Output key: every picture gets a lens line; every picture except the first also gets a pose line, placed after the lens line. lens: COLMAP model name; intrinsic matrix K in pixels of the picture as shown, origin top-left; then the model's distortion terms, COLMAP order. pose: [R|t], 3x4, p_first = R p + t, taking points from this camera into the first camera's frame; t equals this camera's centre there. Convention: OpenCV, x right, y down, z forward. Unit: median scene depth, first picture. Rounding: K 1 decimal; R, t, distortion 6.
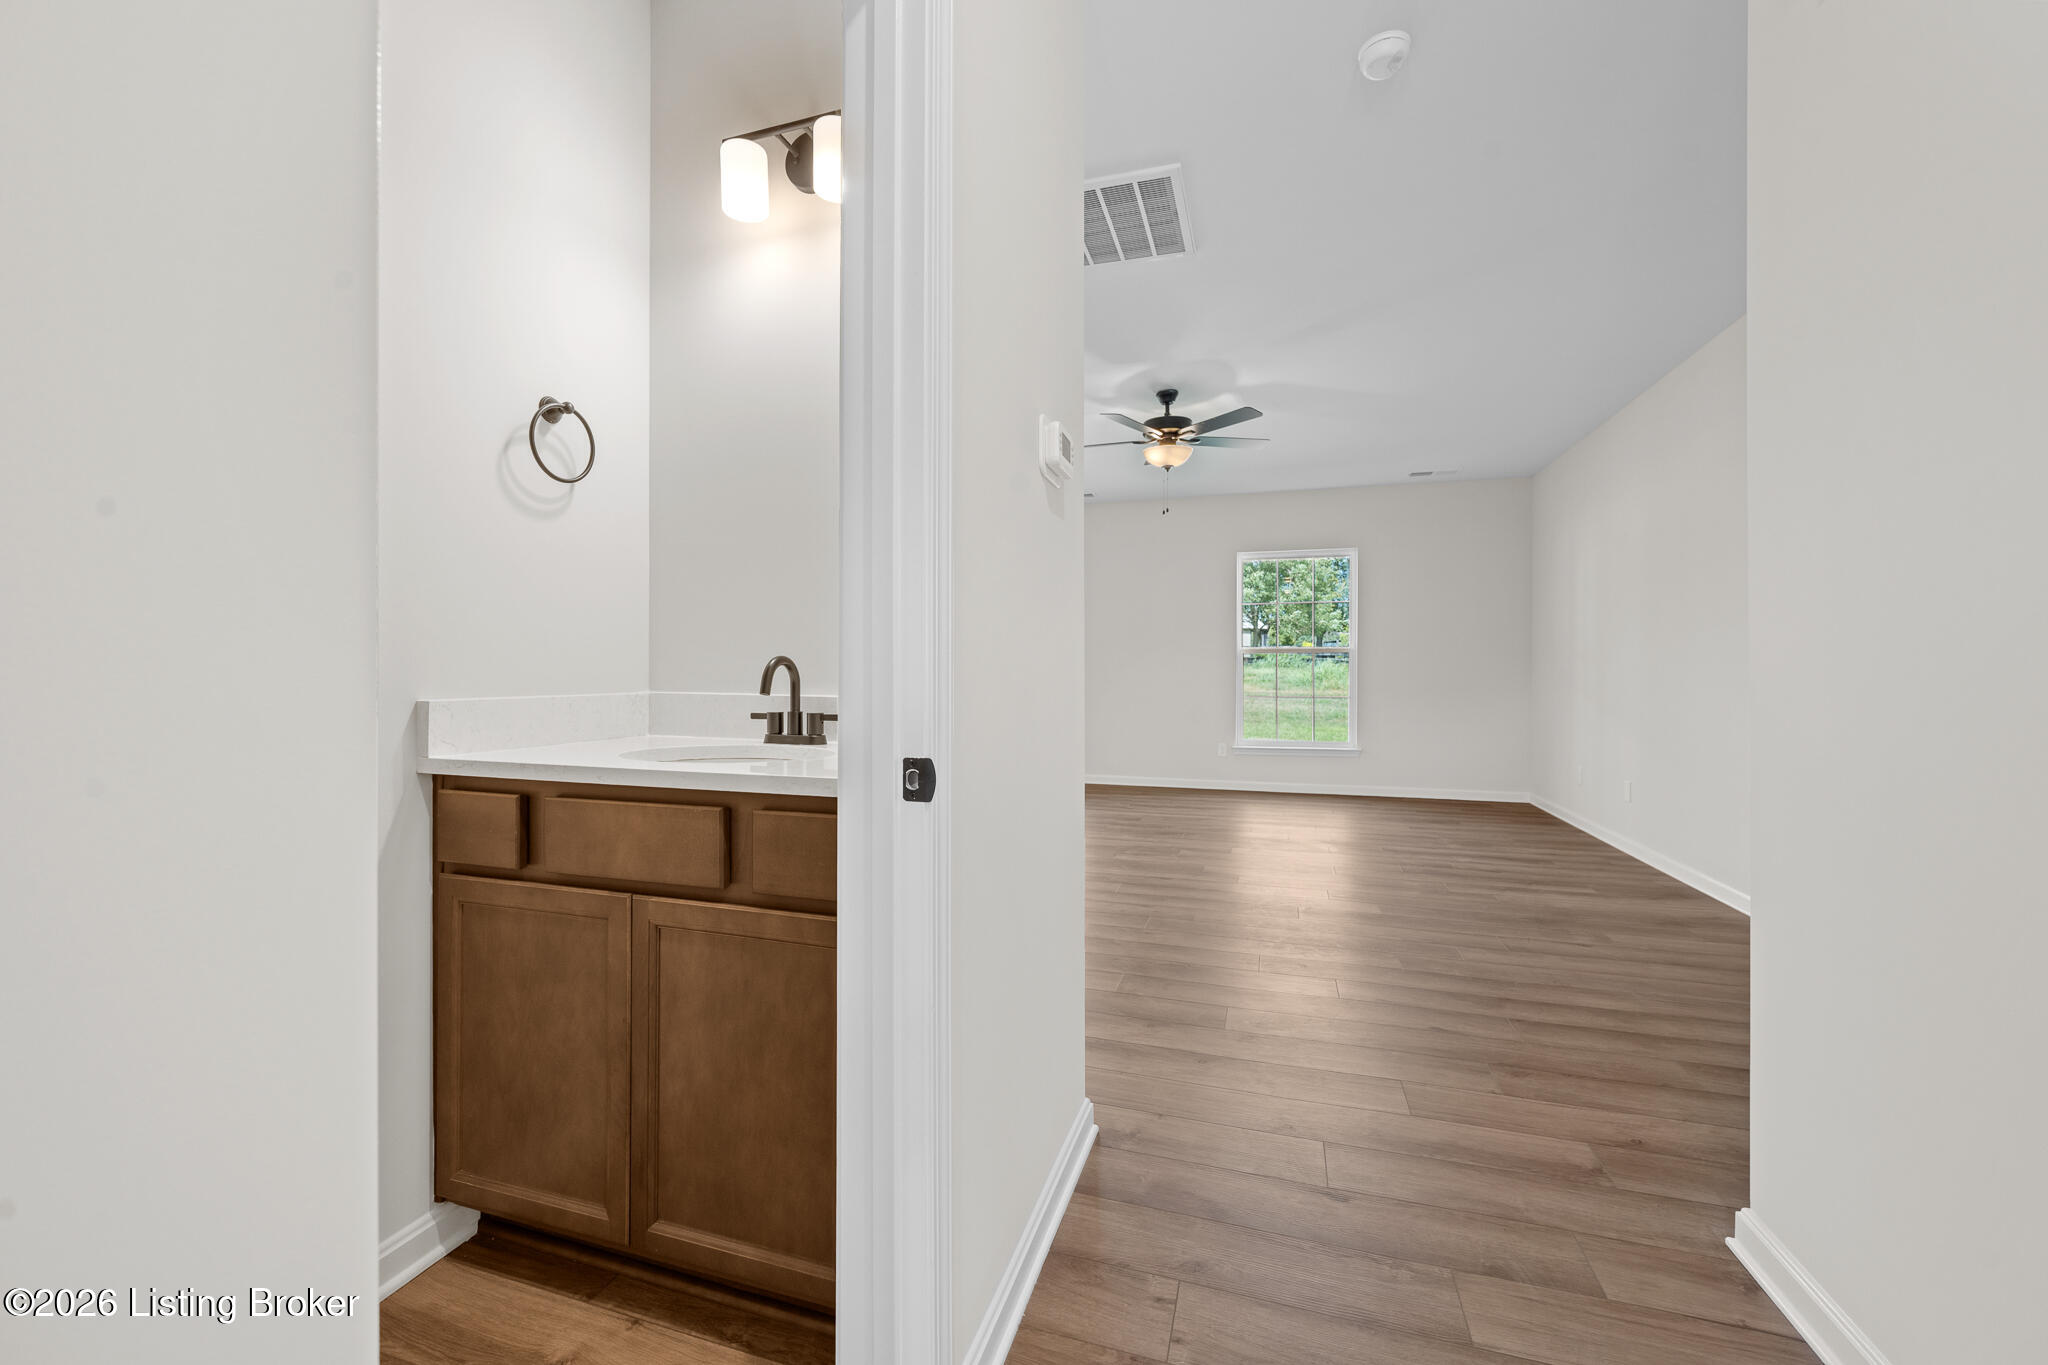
lens RADIAL K [[818.7, 0, 1017.0], [0, 818.7, 687.5], [0, 0, 1]] dist [-0.001606, 0.000160]
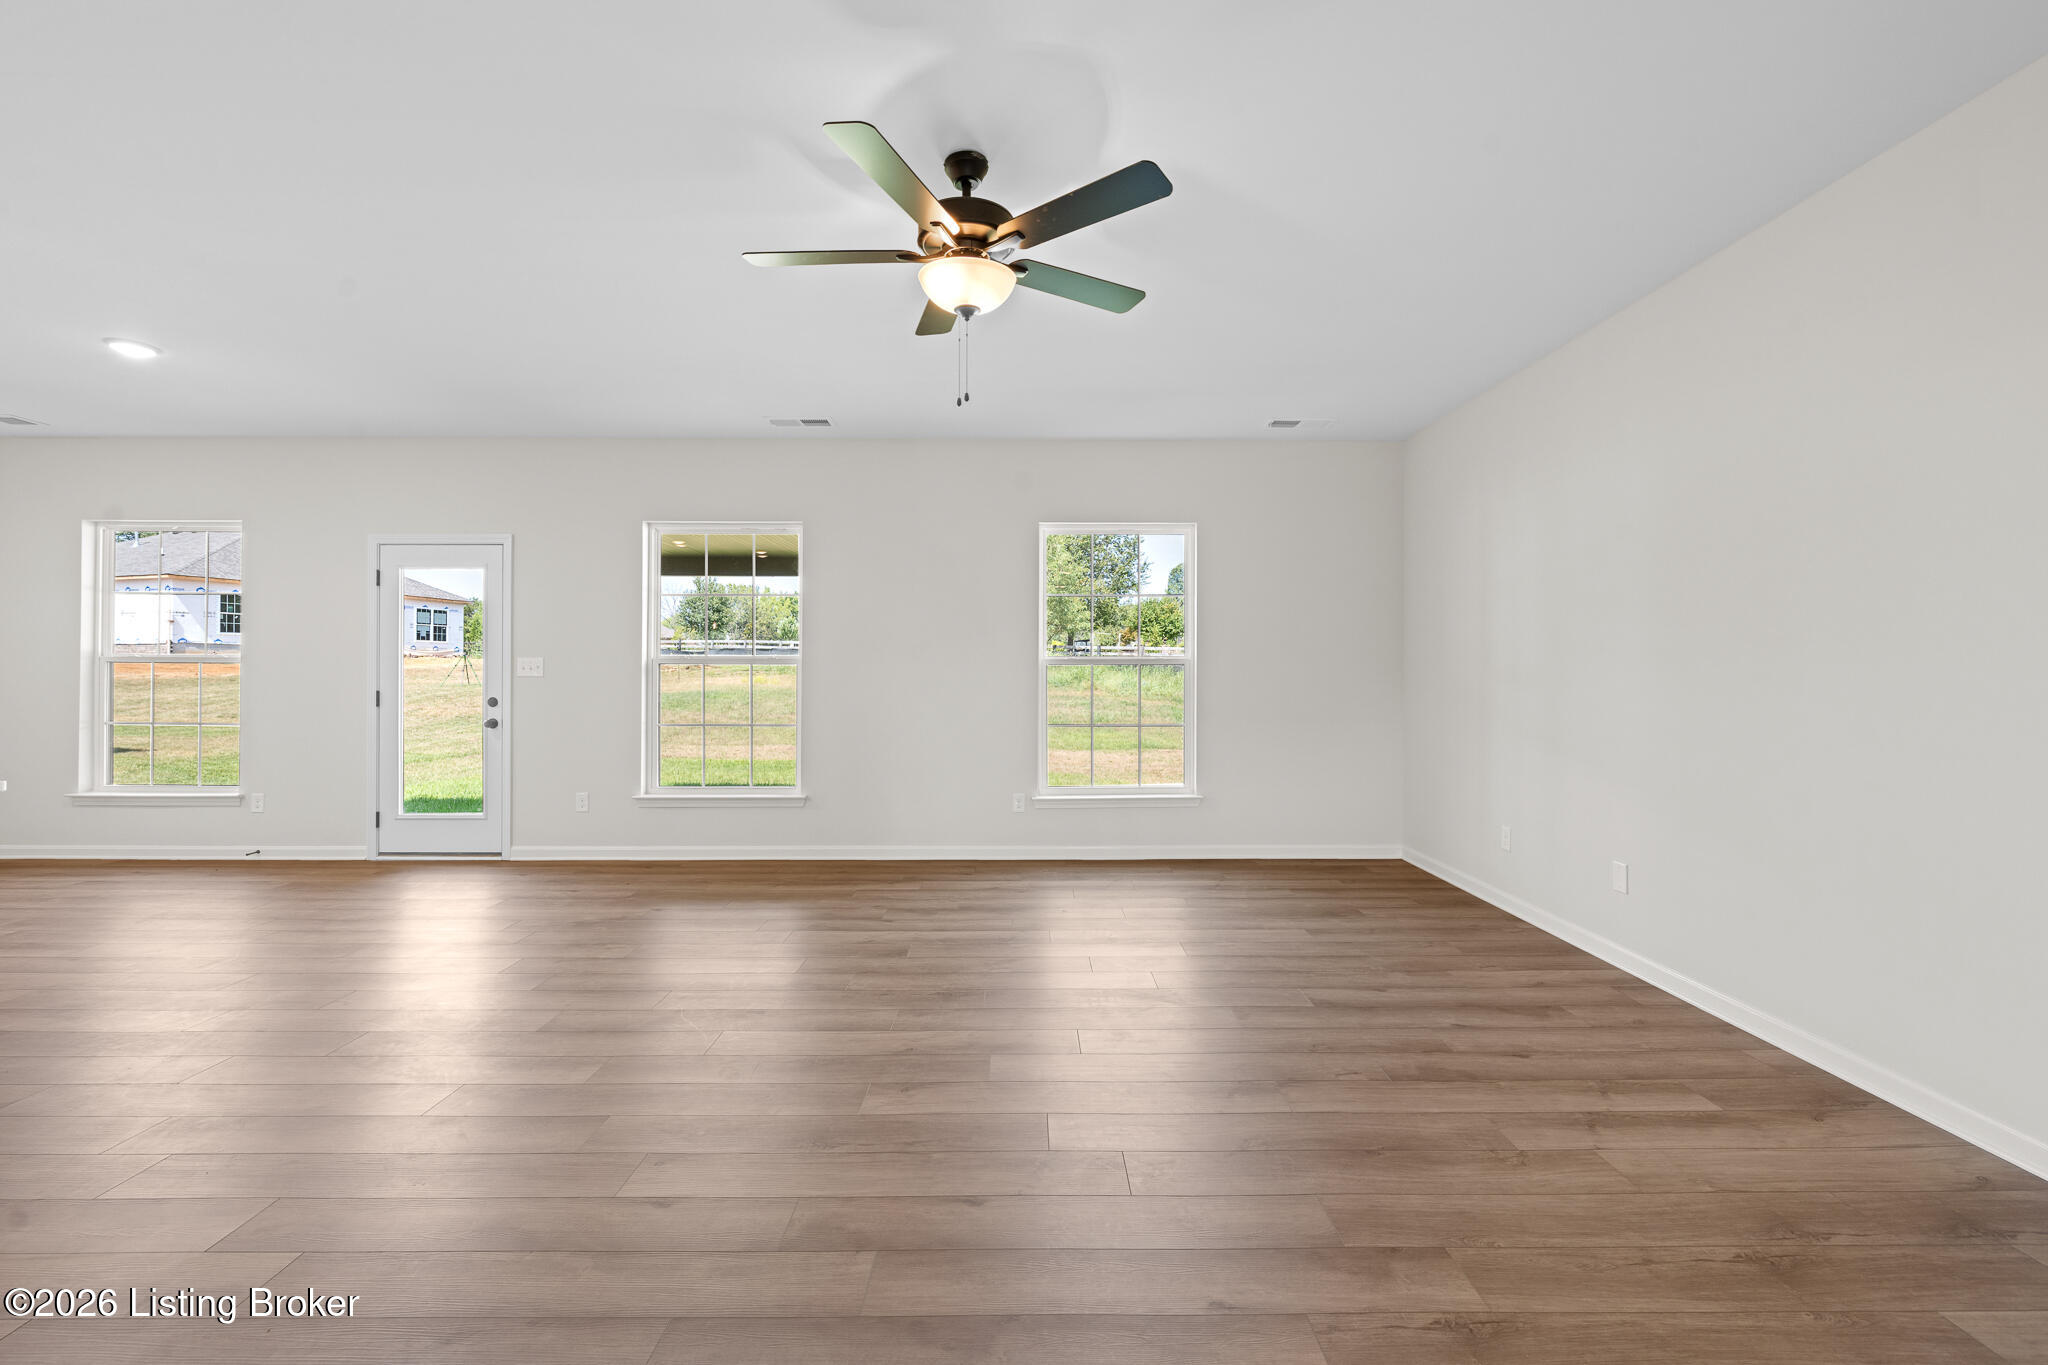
lens RADIAL K [[818.7, 0, 1017.0], [0, 818.7, 673.0], [0, 0, 1]] dist [-0.001606, 0.000160]
pose [[0.954982, -0.001832, 0.296657, 0.053993], [0.005542, 0.999917, -0.011667, -0.035546], [-0.296611, 0.012786, 0.954913, 0.431874]]
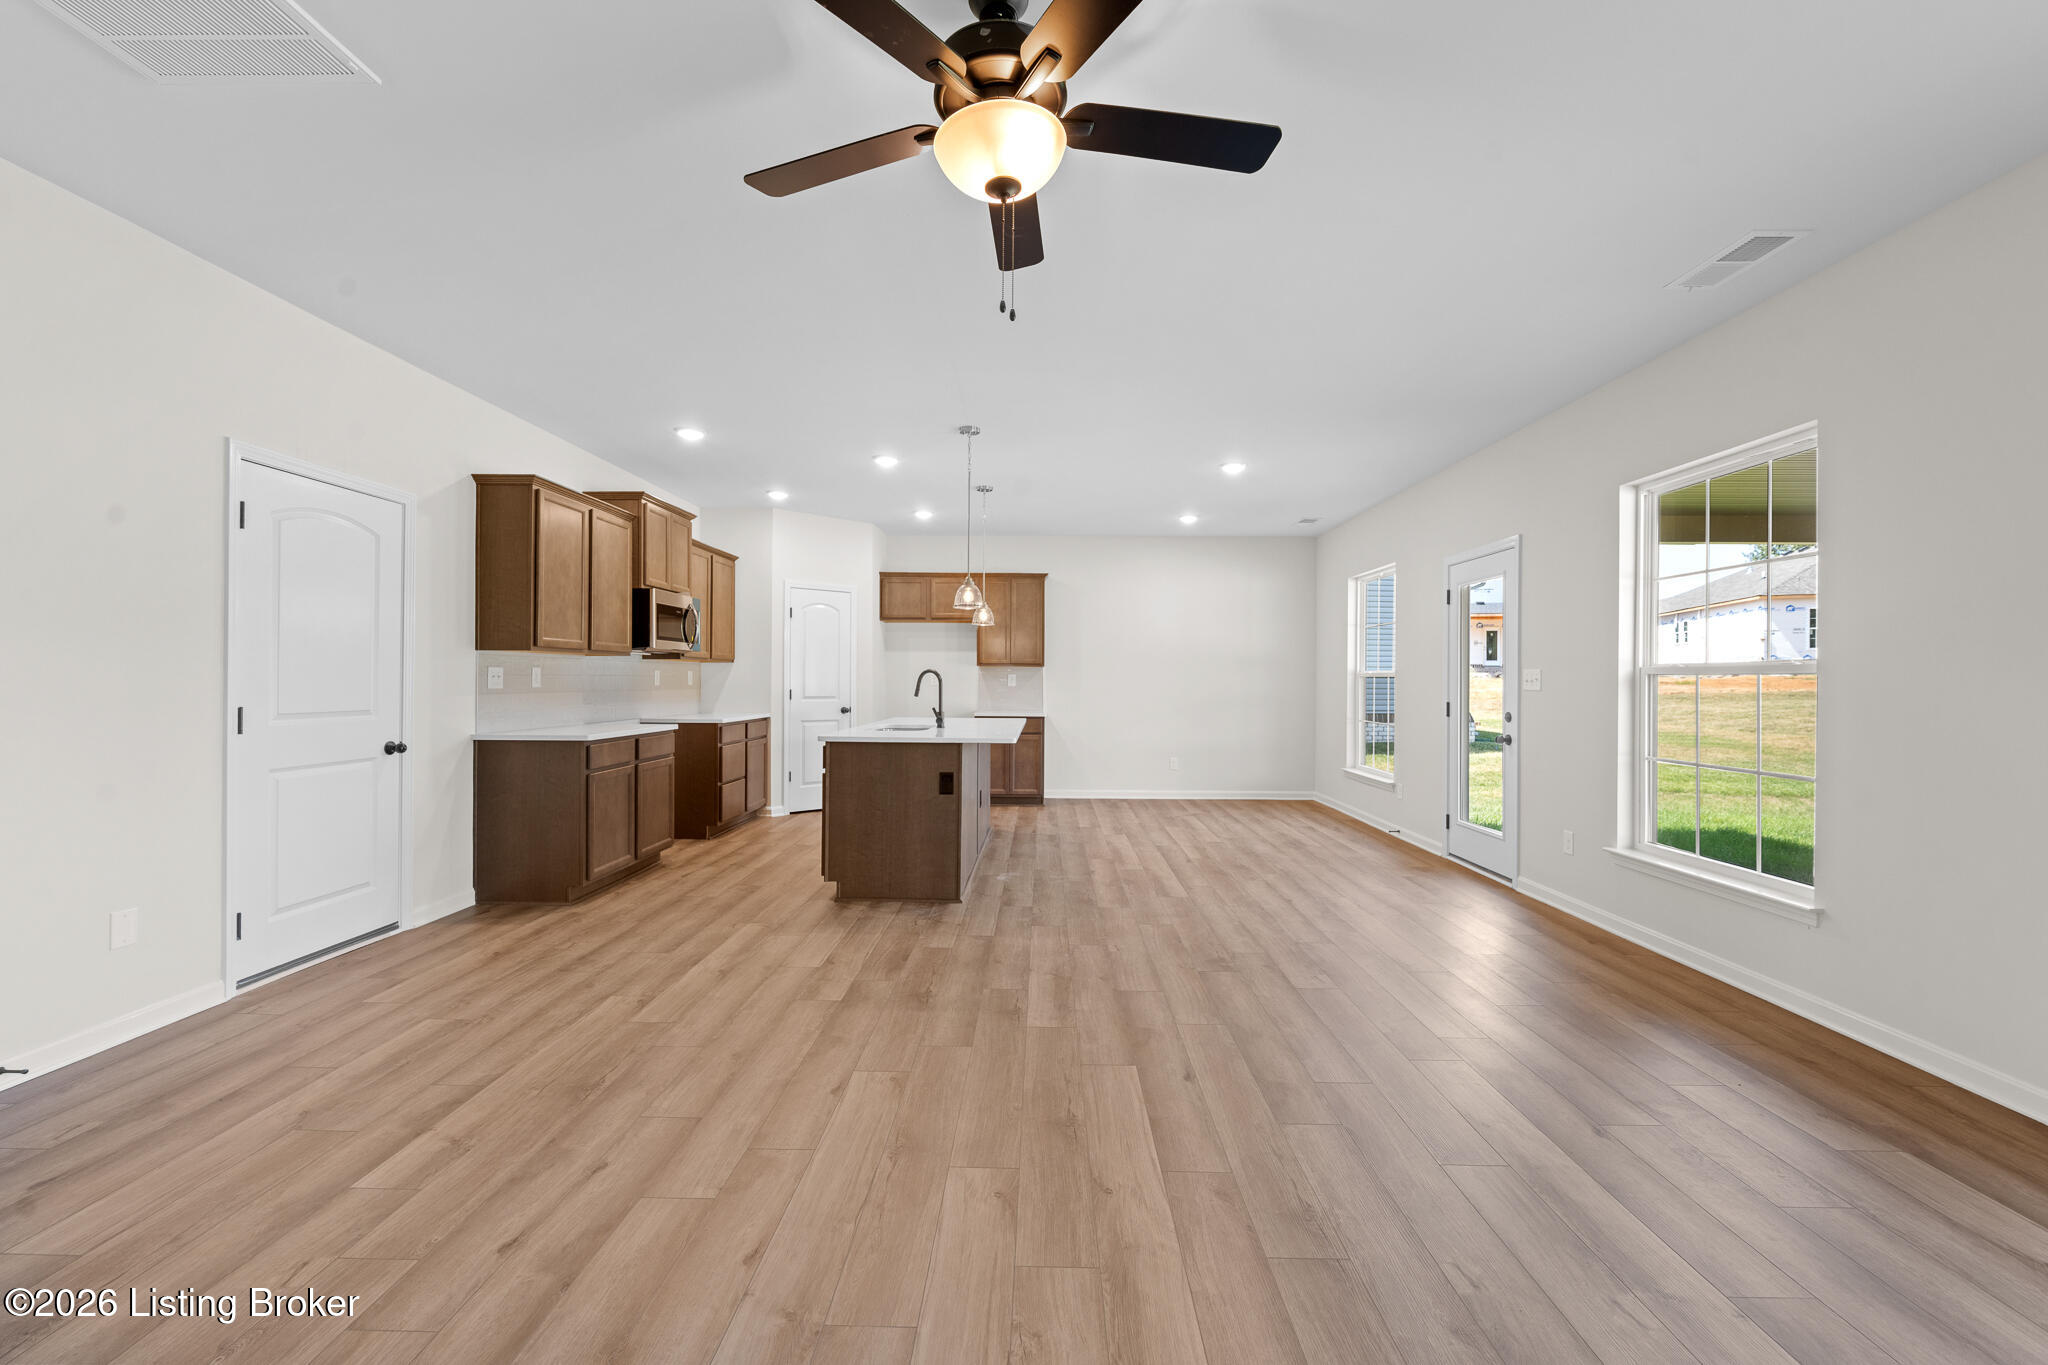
lens RADIAL K [[818.7, 0, 1037.9], [0, 818.7, 691.8], [0, 0, 1]] dist [-0.001606, 0.000160]
pose [[0.283189, 0.011684, -0.958993, 0.451966], [-0.019567, 0.999788, 0.006404, -0.039684], [0.958865, 0.016951, 0.283357, 0.766604]]
